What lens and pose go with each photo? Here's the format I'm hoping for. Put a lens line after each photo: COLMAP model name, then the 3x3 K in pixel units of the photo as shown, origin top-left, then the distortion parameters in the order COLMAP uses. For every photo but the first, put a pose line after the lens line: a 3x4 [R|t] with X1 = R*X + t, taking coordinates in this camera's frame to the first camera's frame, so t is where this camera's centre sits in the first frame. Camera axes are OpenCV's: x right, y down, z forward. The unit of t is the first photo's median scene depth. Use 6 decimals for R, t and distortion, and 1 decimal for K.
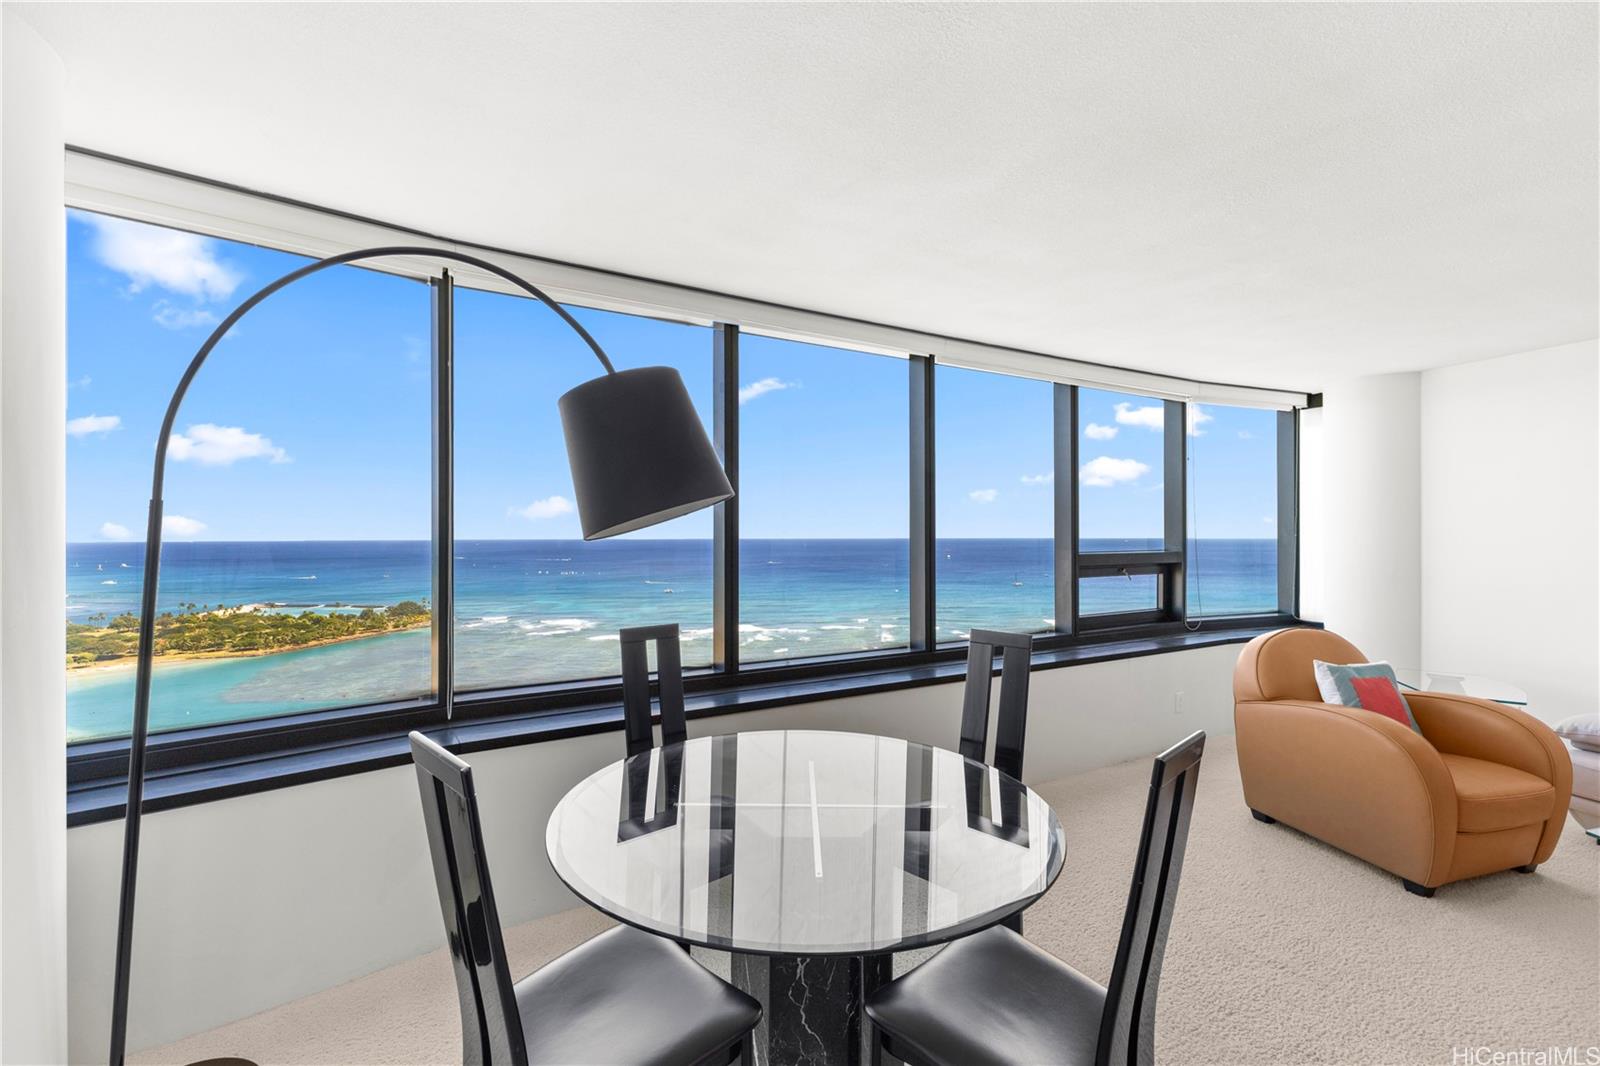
lens RADIAL K [[685.8, 0, 805.4], [0, 685.8, 539.2], [0, 0, 1]] dist [0.002618, -0.000201]
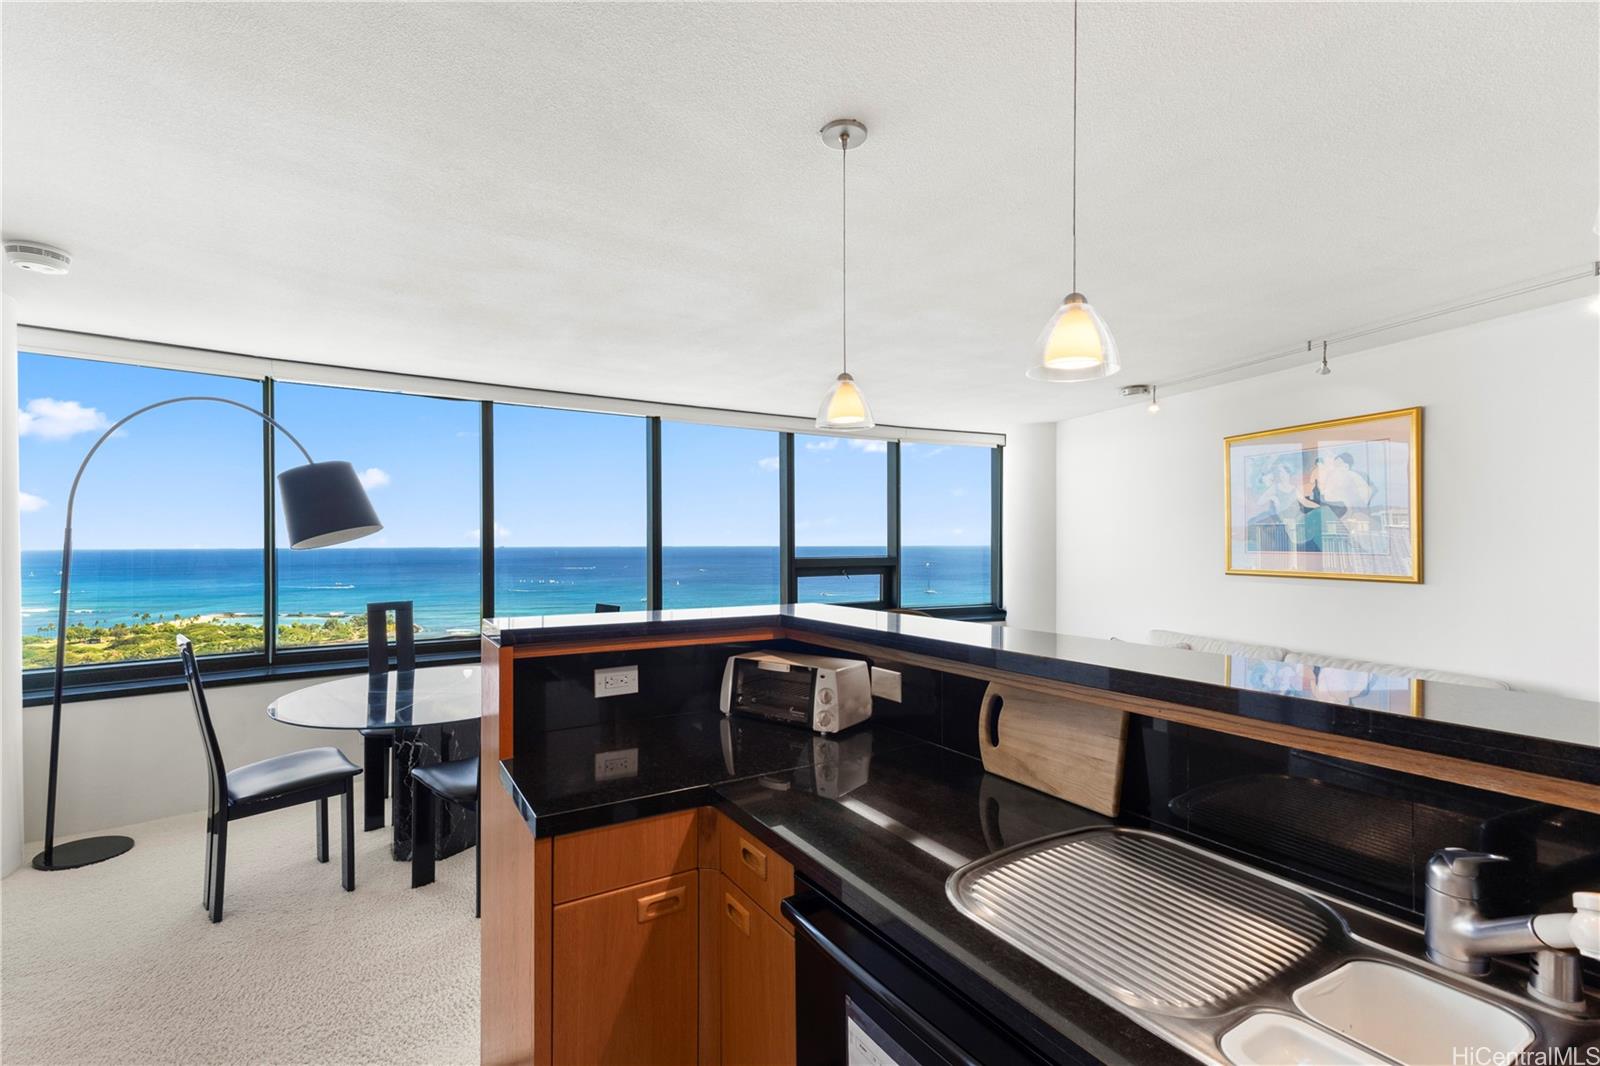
lens RADIAL K [[690.6, 0, 813.8], [0, 690.6, 545.3], [0, 0, 1]] dist [-0.002302, -0.000721]
pose [[0.999228, -0.001174, 0.039269, 0.331169], [0.001260, 0.999997, -0.002174, -0.000653], [-0.039267, 0.002222, 0.999226, -0.311761]]
